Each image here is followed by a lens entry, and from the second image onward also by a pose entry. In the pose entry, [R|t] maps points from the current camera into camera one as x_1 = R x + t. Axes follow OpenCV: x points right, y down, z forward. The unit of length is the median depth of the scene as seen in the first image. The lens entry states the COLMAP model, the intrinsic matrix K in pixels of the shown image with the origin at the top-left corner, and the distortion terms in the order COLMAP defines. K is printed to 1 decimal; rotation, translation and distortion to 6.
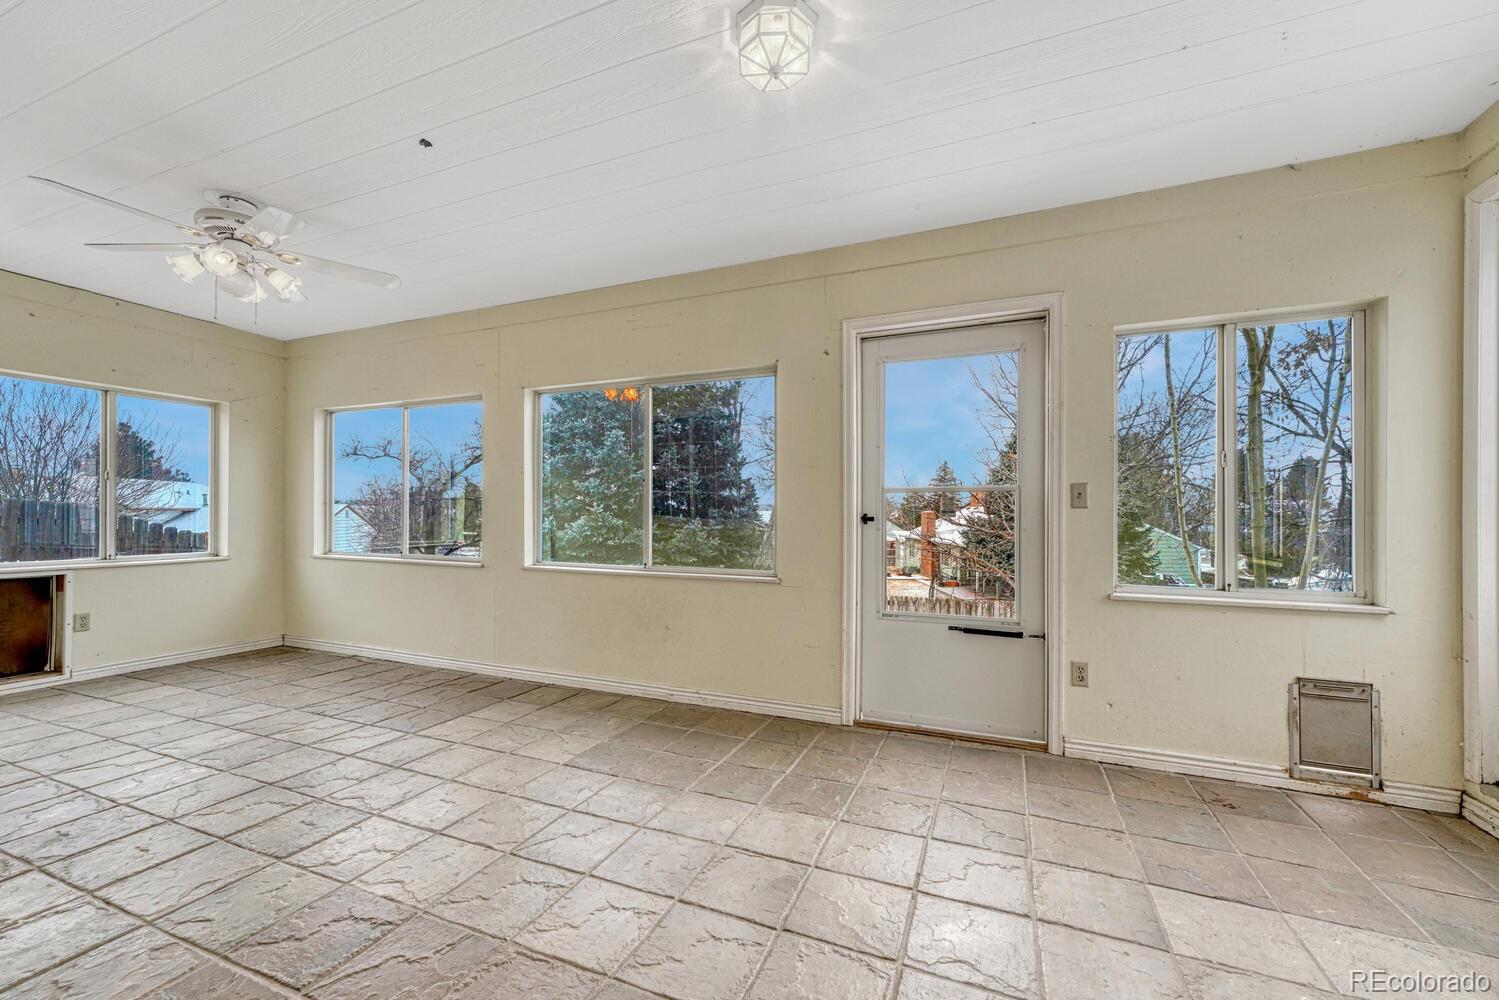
lens RADIAL K [[610.7, 0, 752.6], [0, 610.7, 505.7], [0, 0, 1]] dist [0.009735, 0.000708]
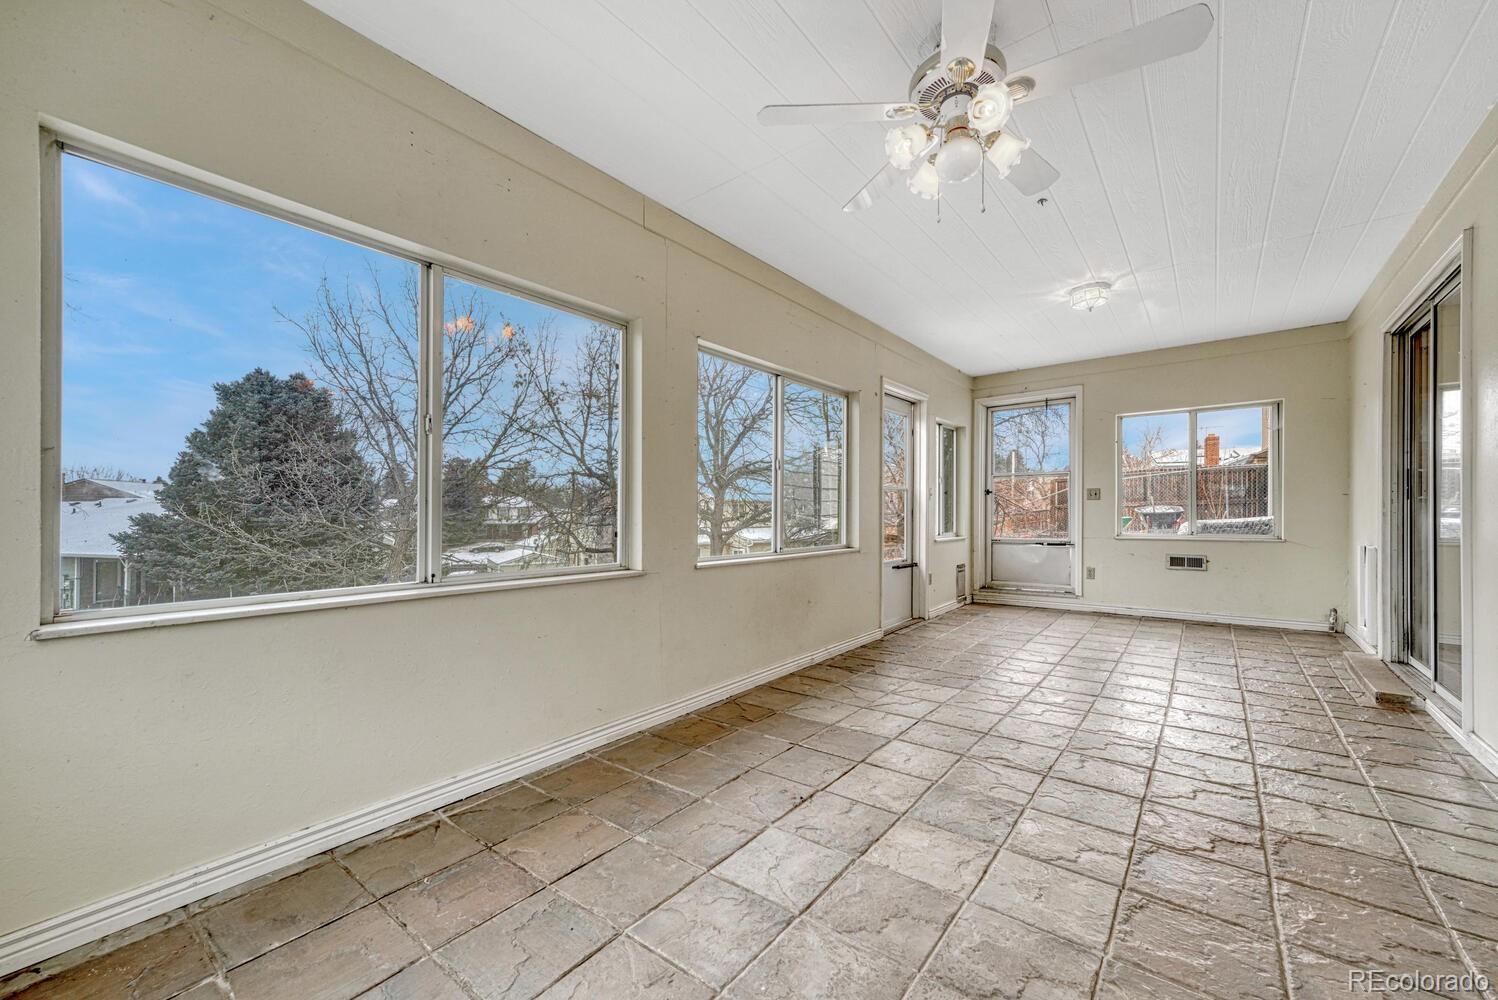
lens RADIAL K [[610.3, 0, 752.1], [0, 610.3, 505.7], [0, 0, 1]] dist [0.009735, 0.000708]
pose [[0.222056, 0.014059, 0.974933, -1.315108], [-0.014833, 0.999829, -0.011039, 0.043925], [-0.974921, -0.012010, 0.222226, 0.903273]]
